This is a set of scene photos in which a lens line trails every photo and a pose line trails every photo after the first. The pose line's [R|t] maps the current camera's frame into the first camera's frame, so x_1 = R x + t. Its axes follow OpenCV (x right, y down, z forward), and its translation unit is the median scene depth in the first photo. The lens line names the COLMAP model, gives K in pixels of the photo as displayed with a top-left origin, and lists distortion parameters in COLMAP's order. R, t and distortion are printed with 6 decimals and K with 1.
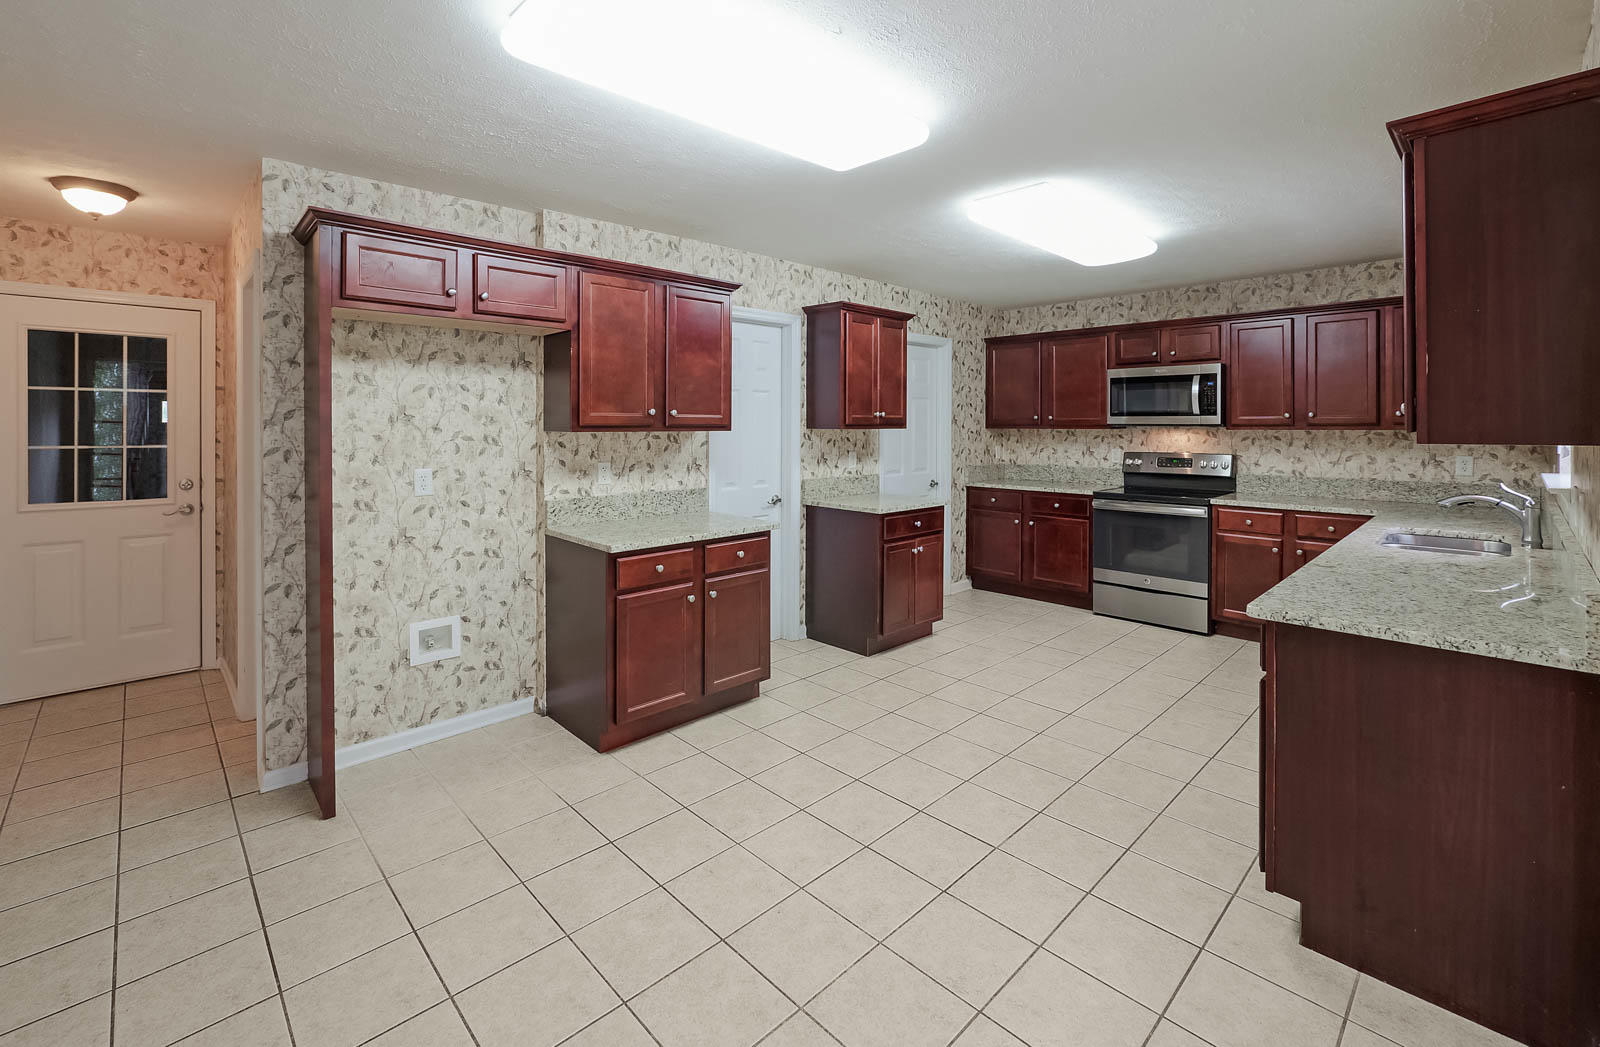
lens RADIAL K [[685.3, 0, 757.5], [0, 685.3, 434.3], [0, 0, 1]] dist [-0.010717, 0.000571]
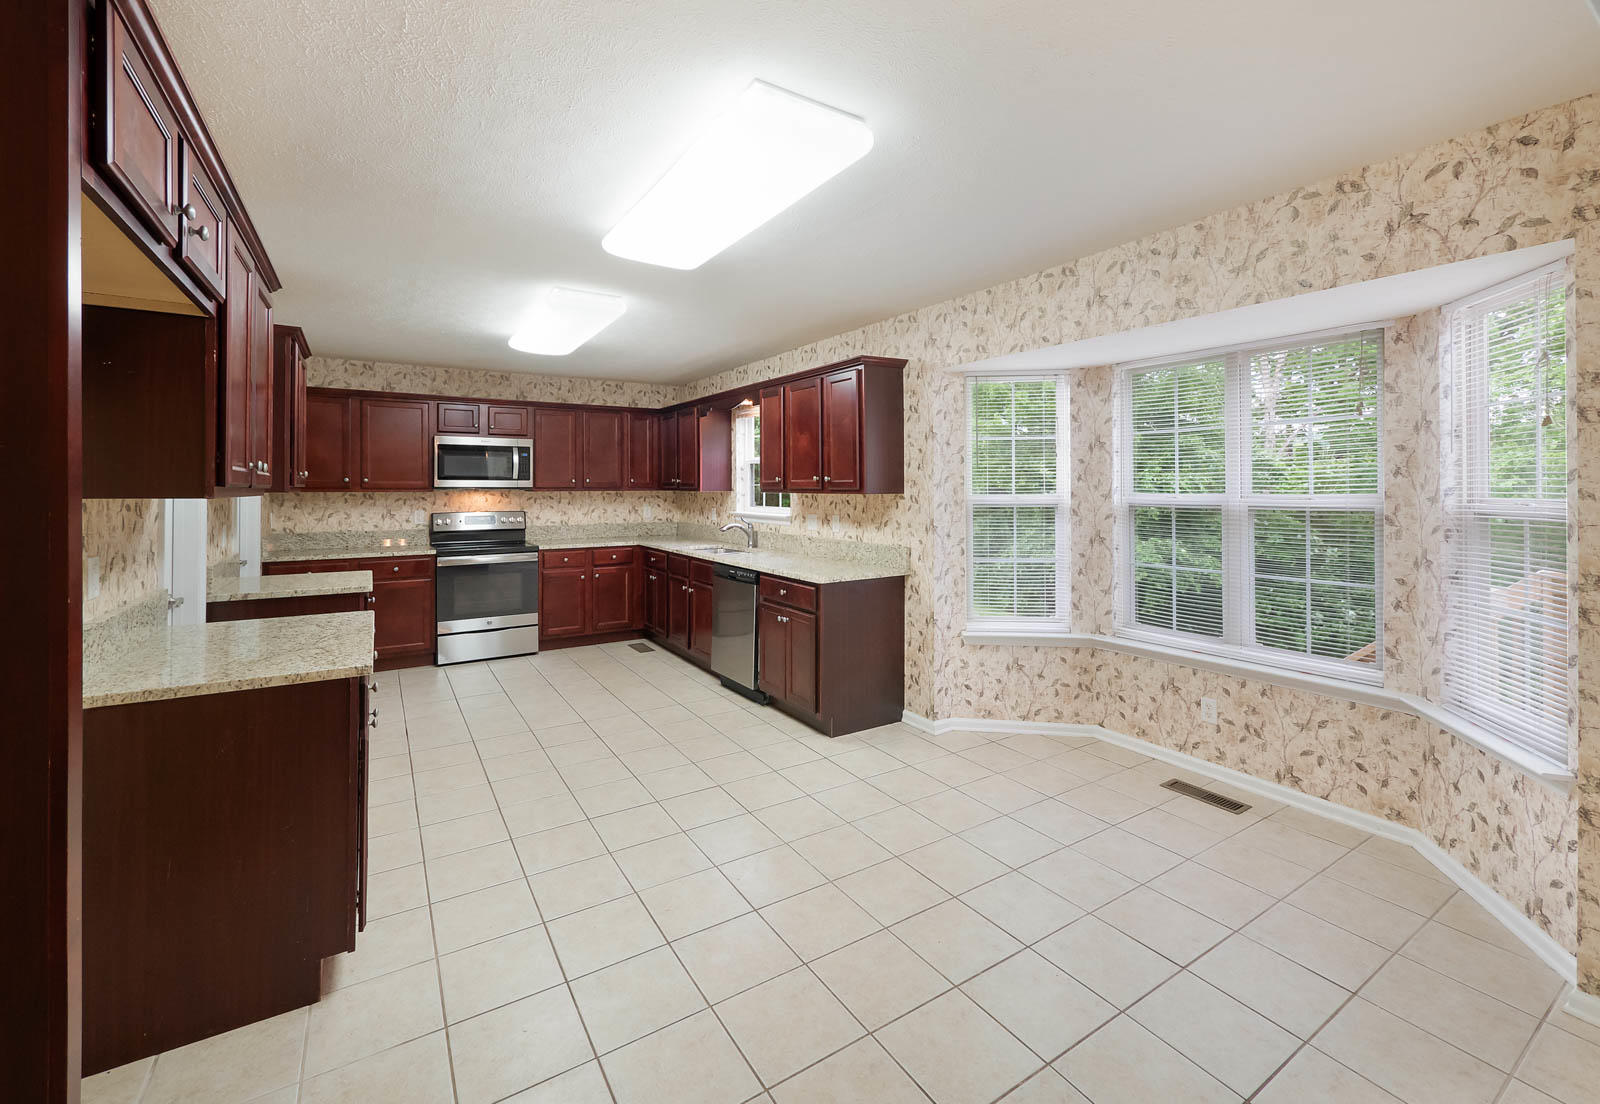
lens RADIAL K [[686.9, 0, 809.7], [0, 686.9, 485.8], [0, 0, 1]] dist [-0.012483, 0.002578]
pose [[0.159677, 0.003879, 0.987162, -0.522877], [0.014585, 0.999874, -0.006288, -0.001839], [-0.987062, 0.015401, 0.159600, 0.295417]]
